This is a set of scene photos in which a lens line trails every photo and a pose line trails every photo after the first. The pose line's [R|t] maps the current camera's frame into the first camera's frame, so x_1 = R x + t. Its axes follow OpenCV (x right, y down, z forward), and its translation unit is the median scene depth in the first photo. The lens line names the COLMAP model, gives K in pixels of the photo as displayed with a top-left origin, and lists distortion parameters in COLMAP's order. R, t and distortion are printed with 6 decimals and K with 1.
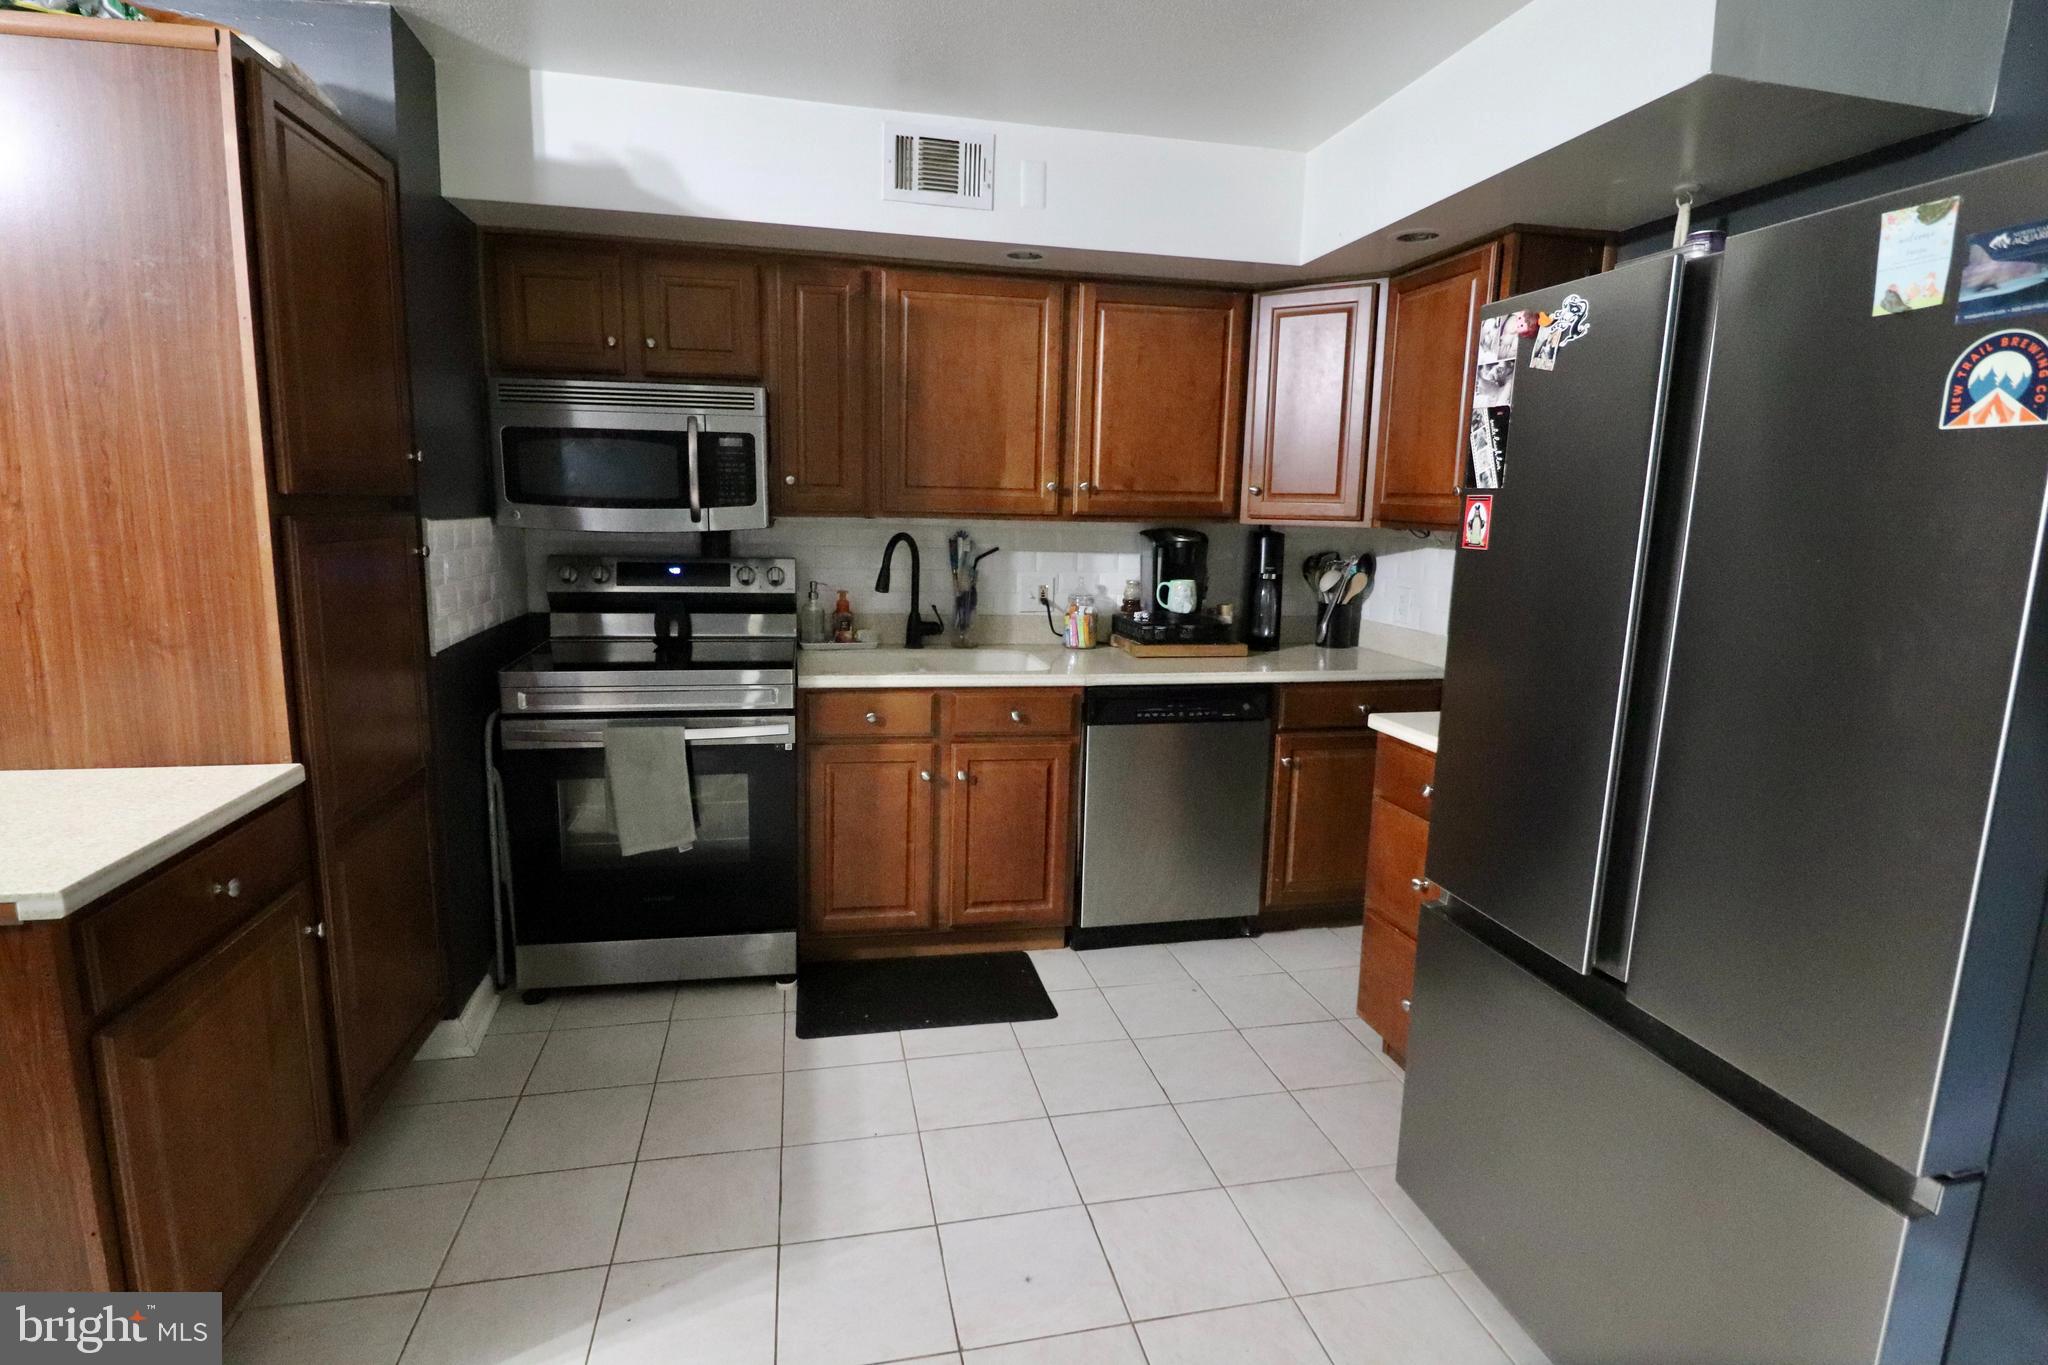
lens RADIAL K [[1017.3, 0, 1020.0], [0, 1017.3, 679.0], [0, 0, 1]] dist [-0.008415, -0.001542]
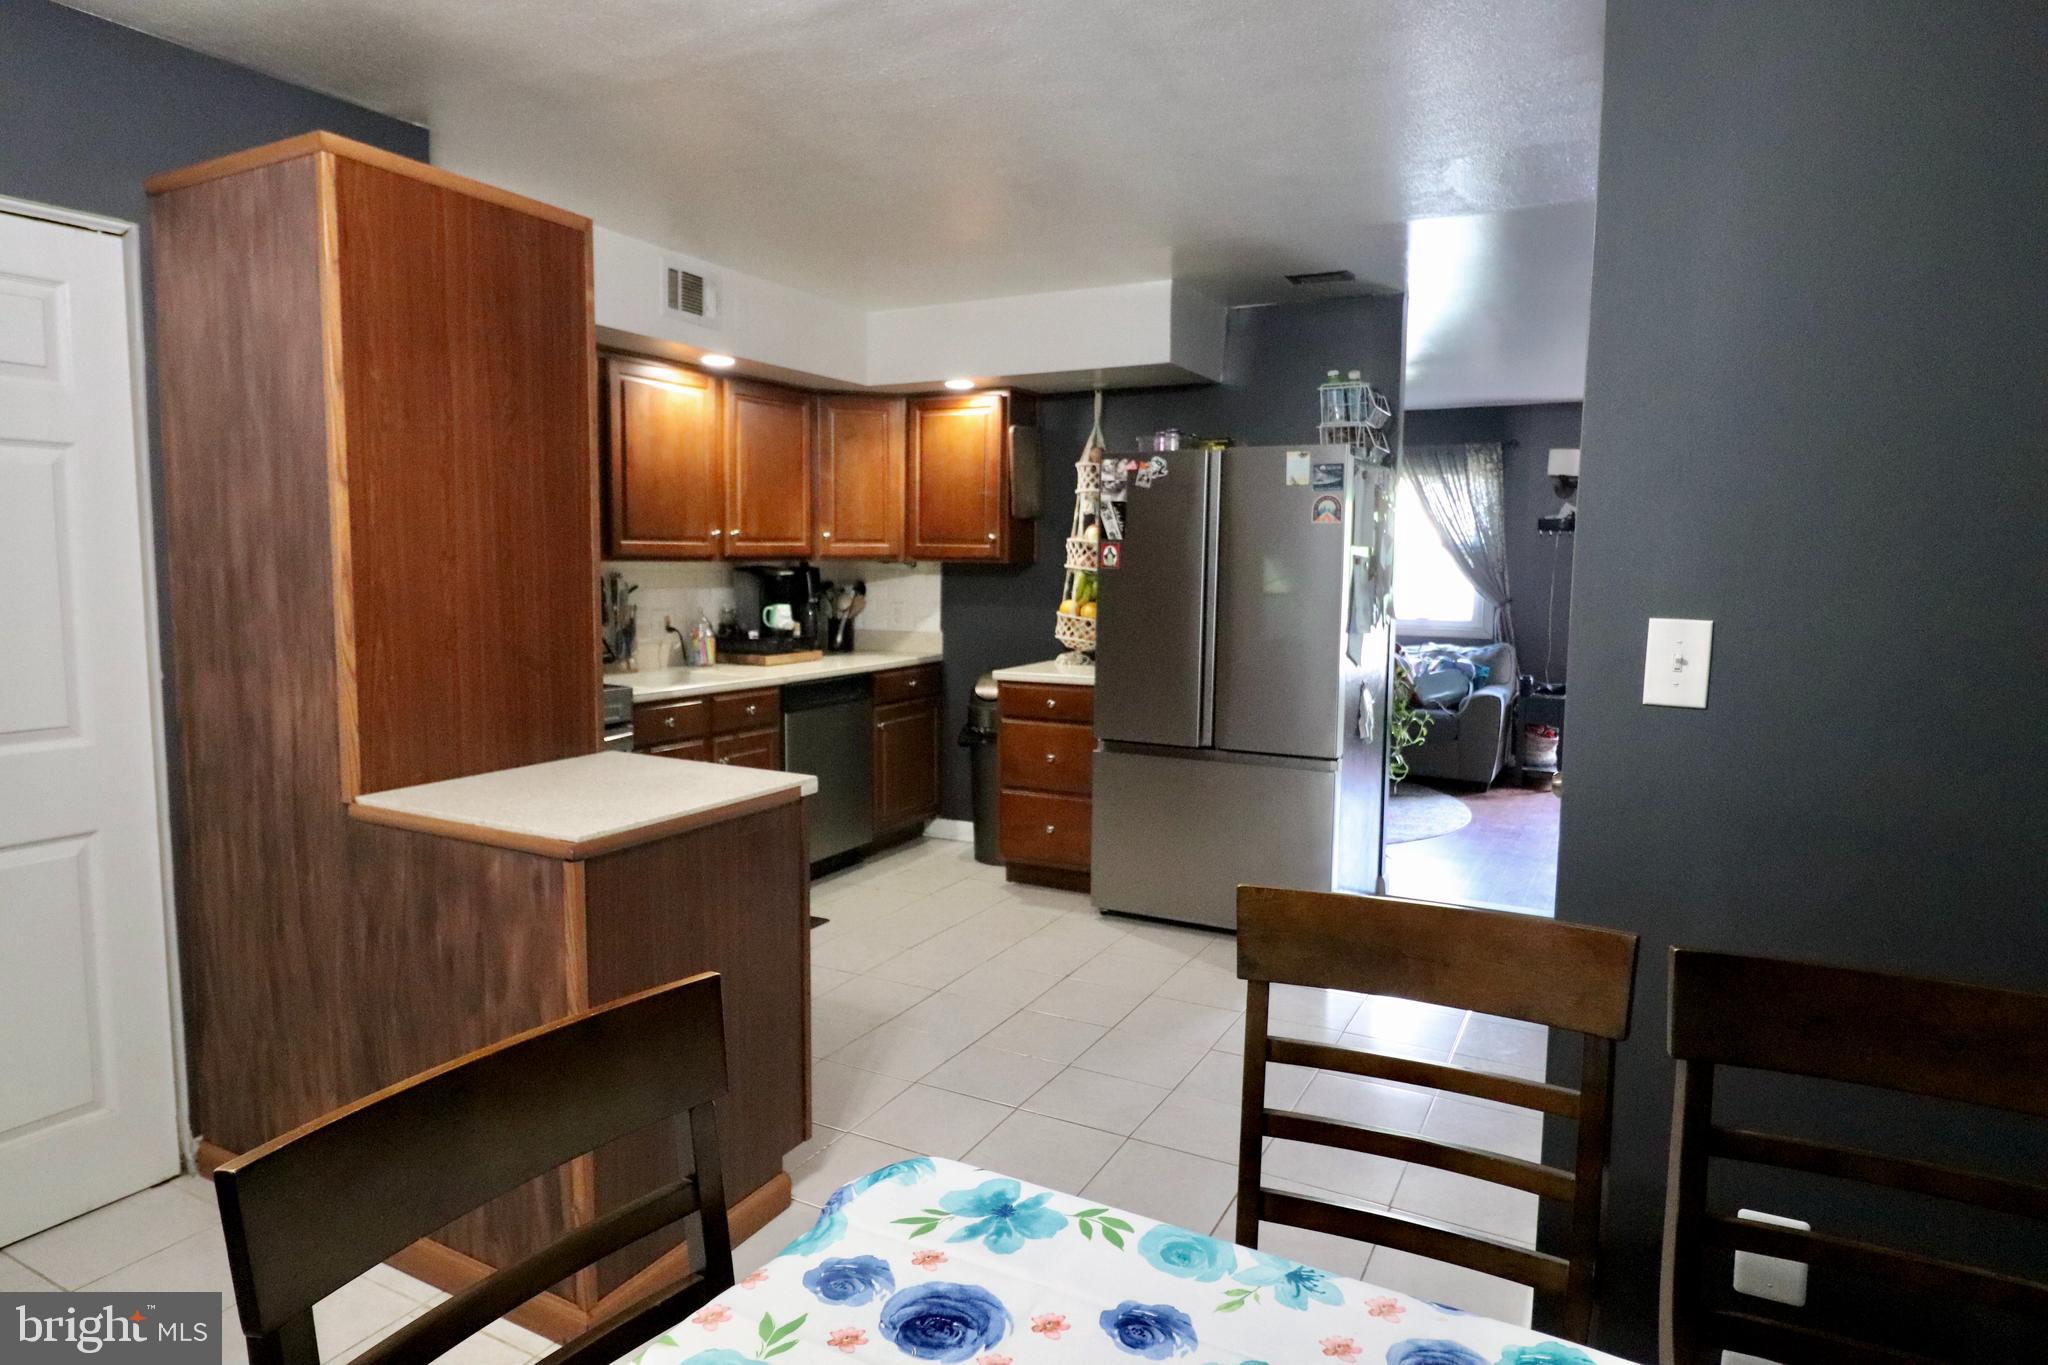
lens RADIAL K [[1219.1, 0, 1023.0], [0, 1219.1, 680.1], [0, 0, 1]] dist [0.007367, 0.000296]
pose [[0.642783, -0.093280, 0.760348, -1.571830], [0.133582, 0.991000, 0.008649, 0.050526], [-0.754312, 0.096010, 0.649458, -0.450666]]
